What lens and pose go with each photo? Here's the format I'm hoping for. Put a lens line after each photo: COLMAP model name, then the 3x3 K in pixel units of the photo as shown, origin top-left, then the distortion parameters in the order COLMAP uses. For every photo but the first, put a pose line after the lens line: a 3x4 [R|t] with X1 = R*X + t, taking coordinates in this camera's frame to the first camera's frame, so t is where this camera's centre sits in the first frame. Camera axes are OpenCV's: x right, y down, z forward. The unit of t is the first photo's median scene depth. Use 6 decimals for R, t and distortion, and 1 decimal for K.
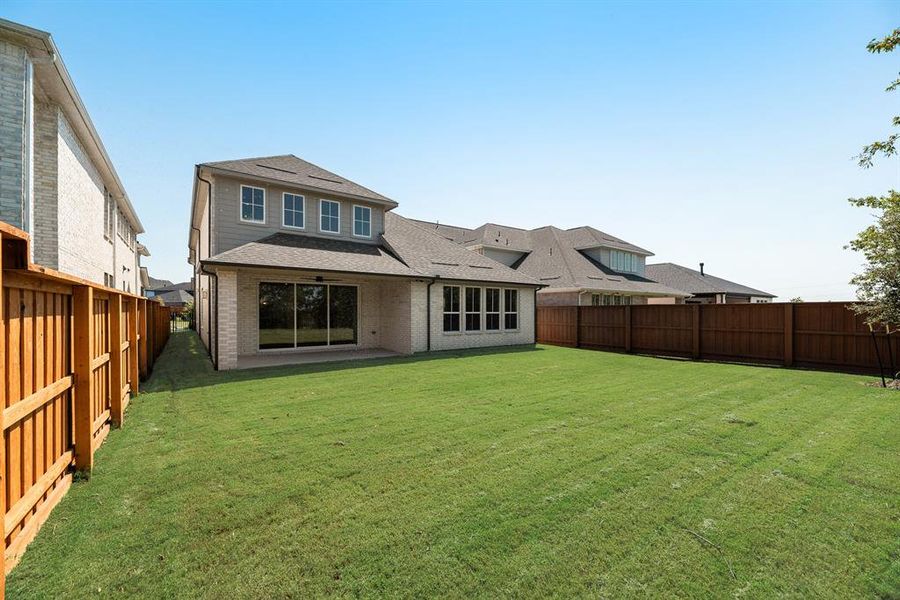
lens RADIAL K [[363.5, 0, 451.1], [0, 363.5, 304.8], [0, 0, 1]] dist [-0.001152, 0.000377]
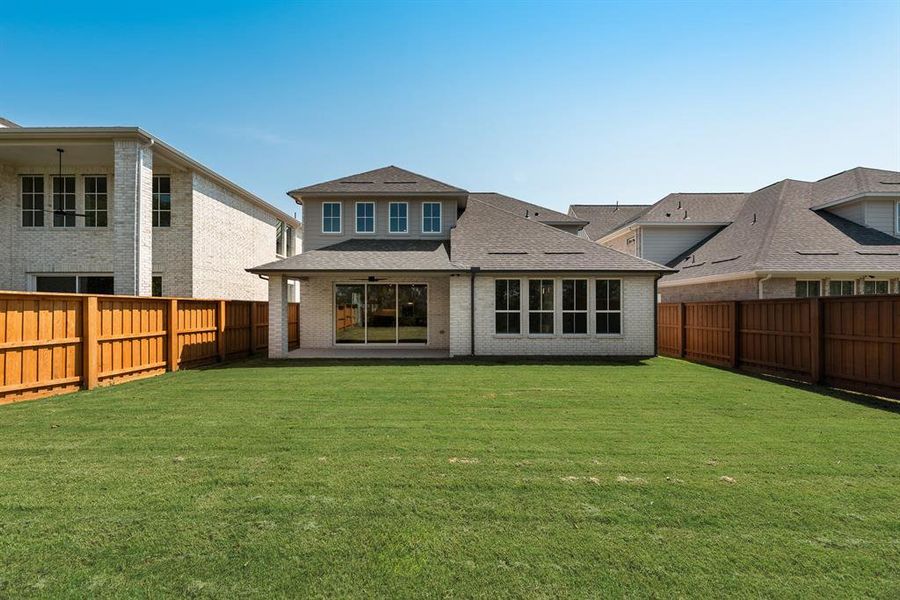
lens RADIAL K [[363.5, 0, 451.1], [0, 363.5, 304.8], [0, 0, 1]] dist [-0.001152, 0.000377]
pose [[0.806293, -0.012321, -0.591388, 0.383961], [0.011872, 0.999919, -0.004645, 0.009557], [0.591397, -0.003275, 0.806374, 0.254457]]
